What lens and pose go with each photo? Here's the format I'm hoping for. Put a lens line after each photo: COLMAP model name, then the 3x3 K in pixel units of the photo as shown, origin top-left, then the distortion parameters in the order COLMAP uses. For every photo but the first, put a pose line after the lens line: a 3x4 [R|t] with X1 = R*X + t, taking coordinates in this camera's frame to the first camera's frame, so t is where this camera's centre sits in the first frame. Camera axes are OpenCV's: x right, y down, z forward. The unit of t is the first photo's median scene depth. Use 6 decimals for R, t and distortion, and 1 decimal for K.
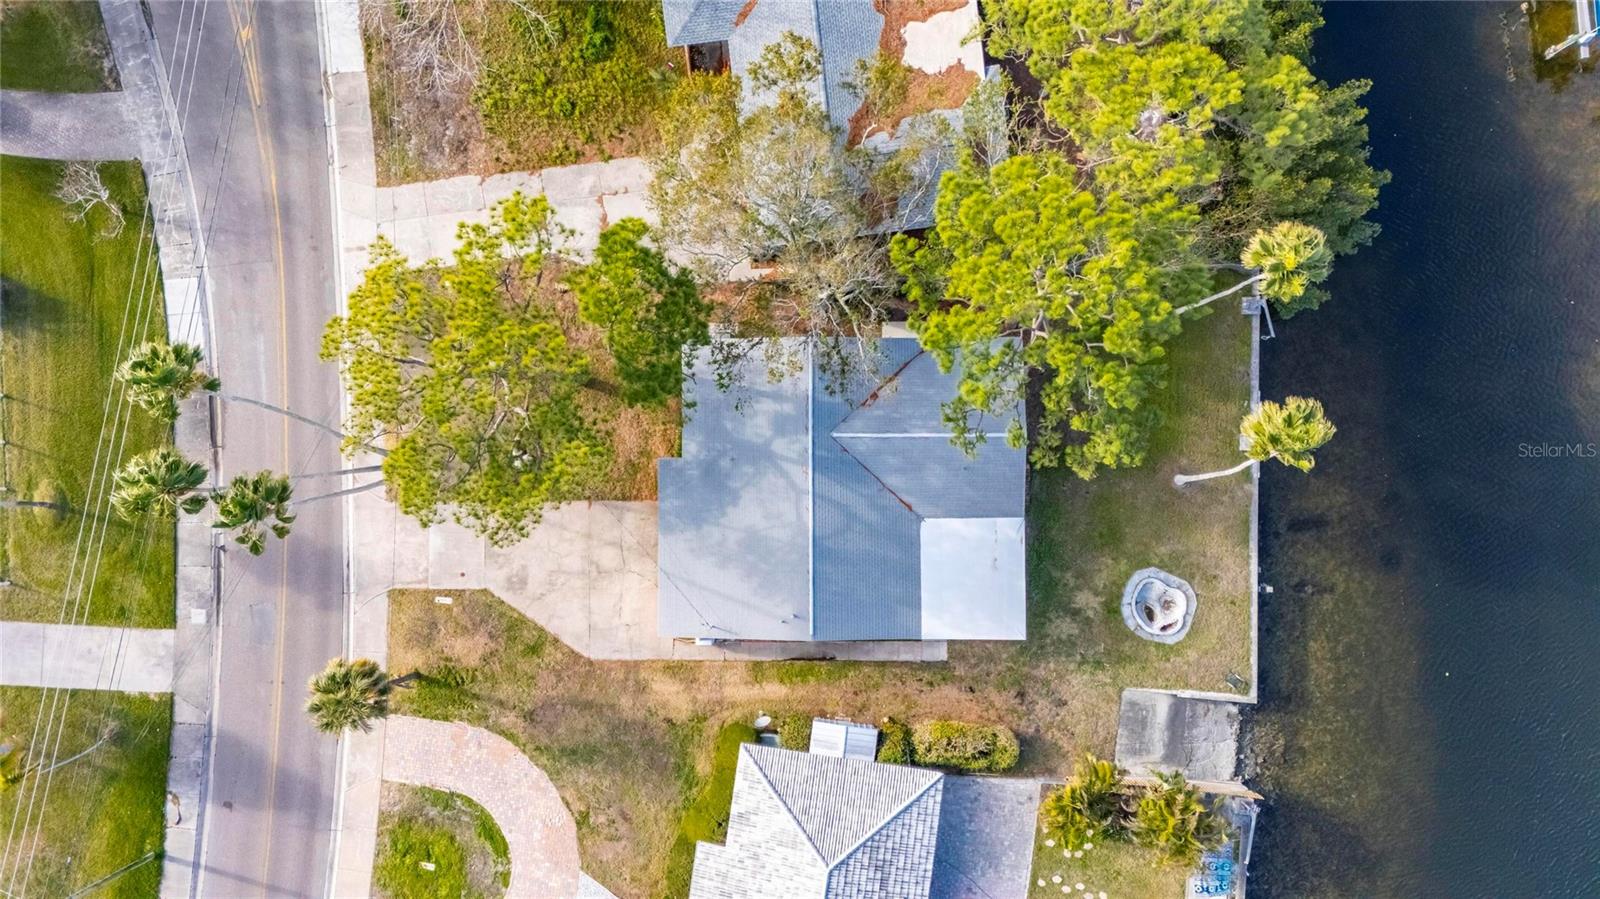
lens RADIAL K [[1162.8, 0, 807.9], [0, 1162.8, 452.5], [0, 0, 1]] dist [0.083843, -0.076203]
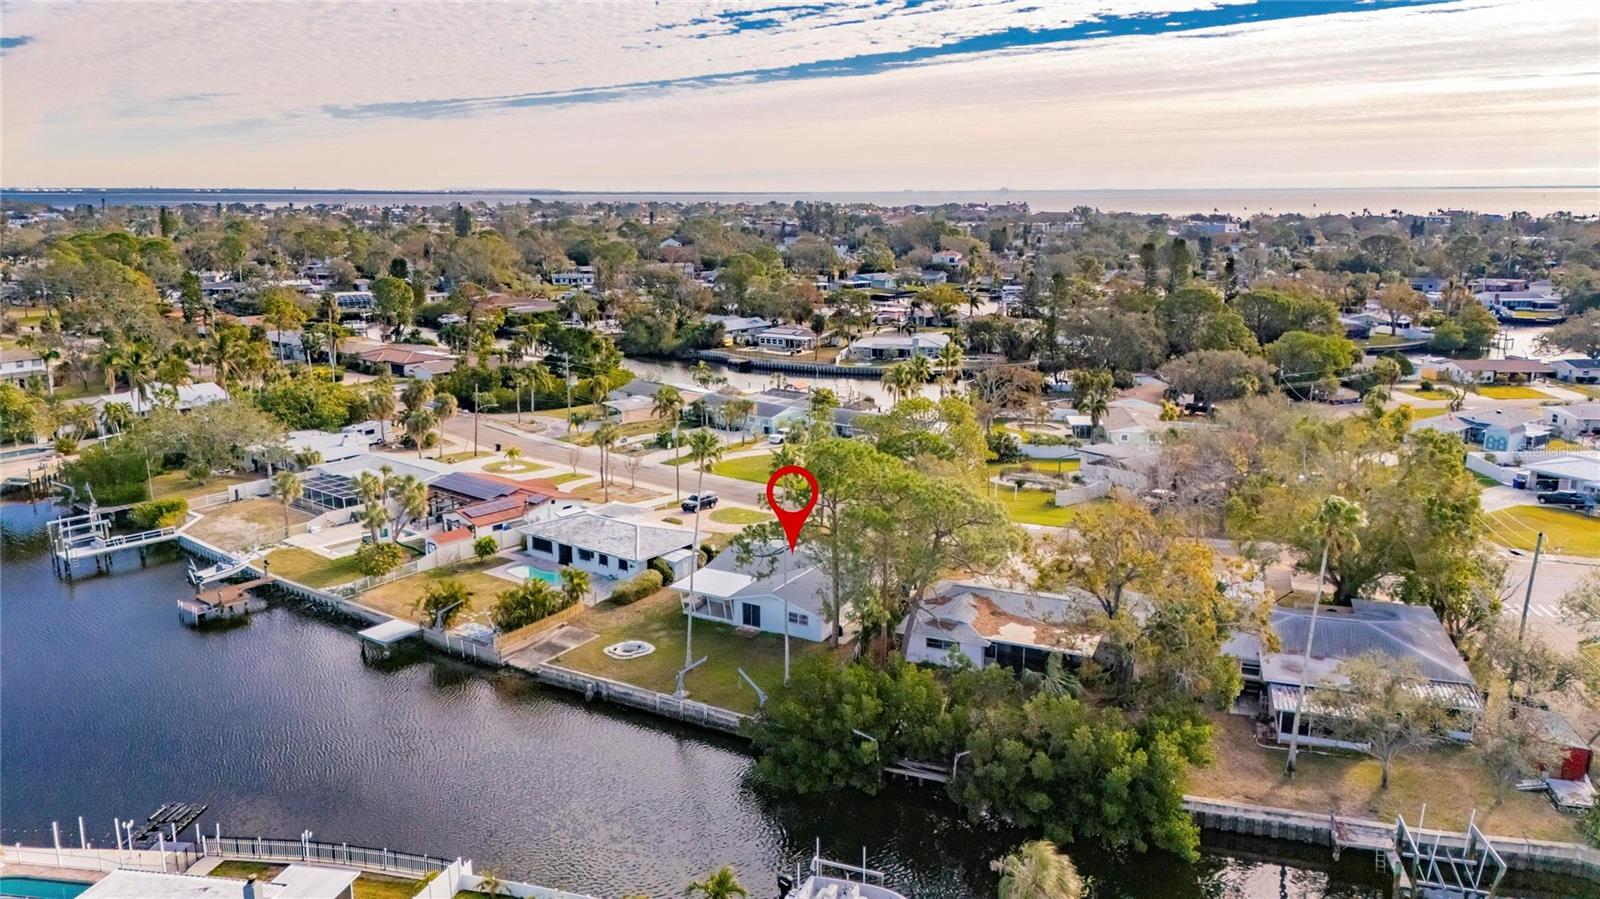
lens RADIAL K [[1161.5, 0, 807.4], [0, 1161.5, 446.7], [0, 0, 1]] dist [0.116246, -0.148589]
pose [[-0.493740, 0.203716, -0.845412, 1.423170], [-0.869487, -0.099314, 0.483869, -0.788616], [0.014611, 0.973980, 0.226164, 0.389199]]
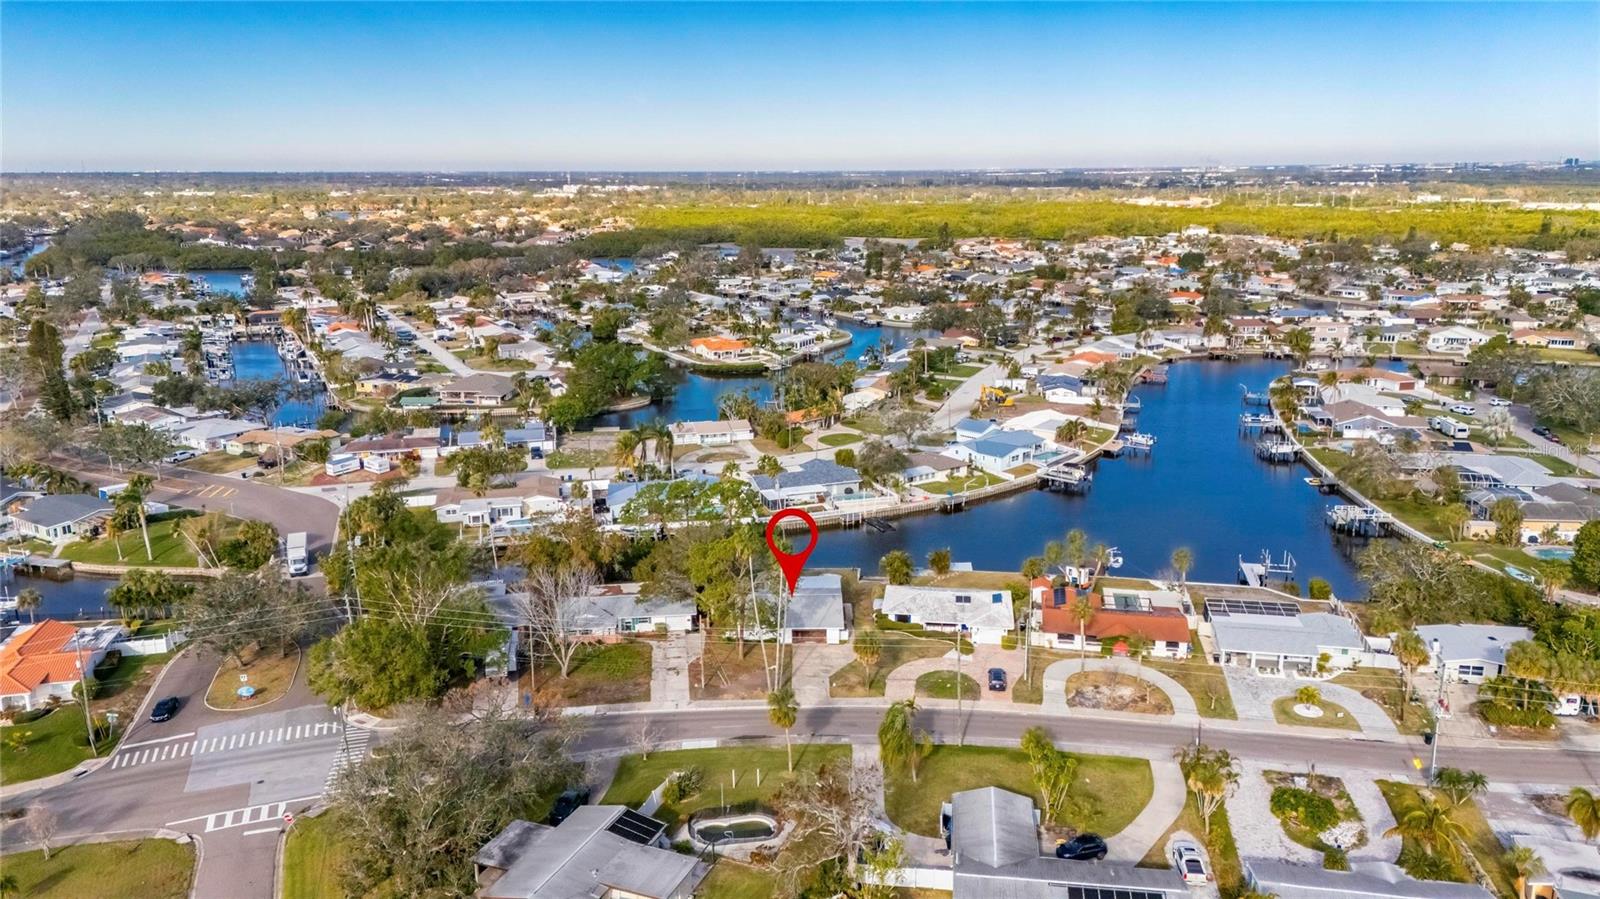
lens RADIAL K [[1161.5, 0, 807.4], [0, 1161.5, 446.7], [0, 0, 1]] dist [0.116246, -0.148589]
pose [[-0.006030, -0.217604, 0.976018, -2.453059], [0.999966, 0.004092, 0.007091, 0.055124], [-0.005537, 0.976028, 0.217572, 0.045751]]
